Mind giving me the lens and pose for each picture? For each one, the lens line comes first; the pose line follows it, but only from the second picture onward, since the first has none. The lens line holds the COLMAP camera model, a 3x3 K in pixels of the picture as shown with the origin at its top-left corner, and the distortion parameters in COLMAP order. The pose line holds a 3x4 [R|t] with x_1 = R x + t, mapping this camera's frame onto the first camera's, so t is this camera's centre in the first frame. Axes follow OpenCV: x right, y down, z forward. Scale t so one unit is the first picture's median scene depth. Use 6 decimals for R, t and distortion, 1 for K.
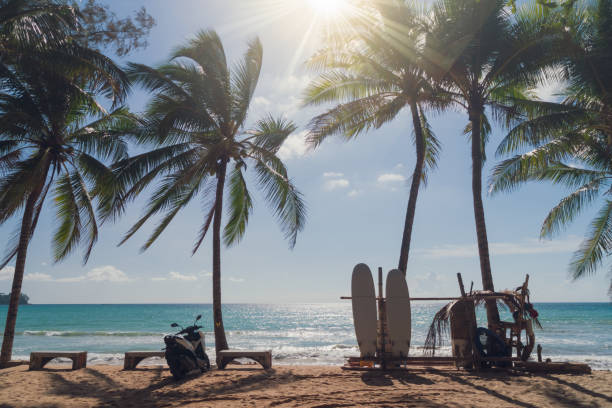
lens RADIAL K [[494.6, 0, 306.0], [0, 494.6, 204.0], [0, 0, 1]] dist [-0.002184, -0.004246]
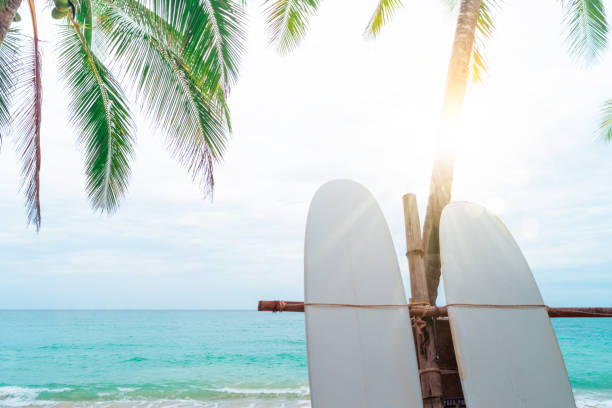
lens RADIAL K [[477.8, 0, 306.0], [0, 477.8, 204.0], [0, 0, 1]] dist [0.006318, 0.001856]
pose [[0.999311, 0.003733, 0.036934, 0.083437], [-0.000879, 0.997031, -0.076993, 0.155313], [-0.037111, 0.076907, 0.996347, 0.750726]]
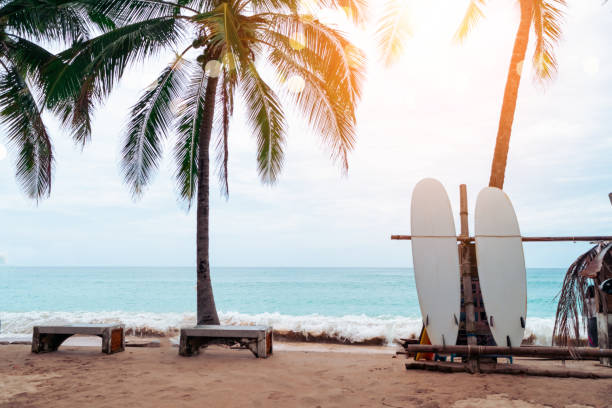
lens RADIAL K [[475.1, 0, 322.6], [0, 475.1, 202.7], [0, 0, 1]] dist [-0.000797, -0.004464]
pose [[0.987949, -0.019849, -0.153503, 0.076046], [0.021033, 0.999760, 0.006093, 0.143028], [0.153345, -0.009248, 0.988129, 0.450046]]
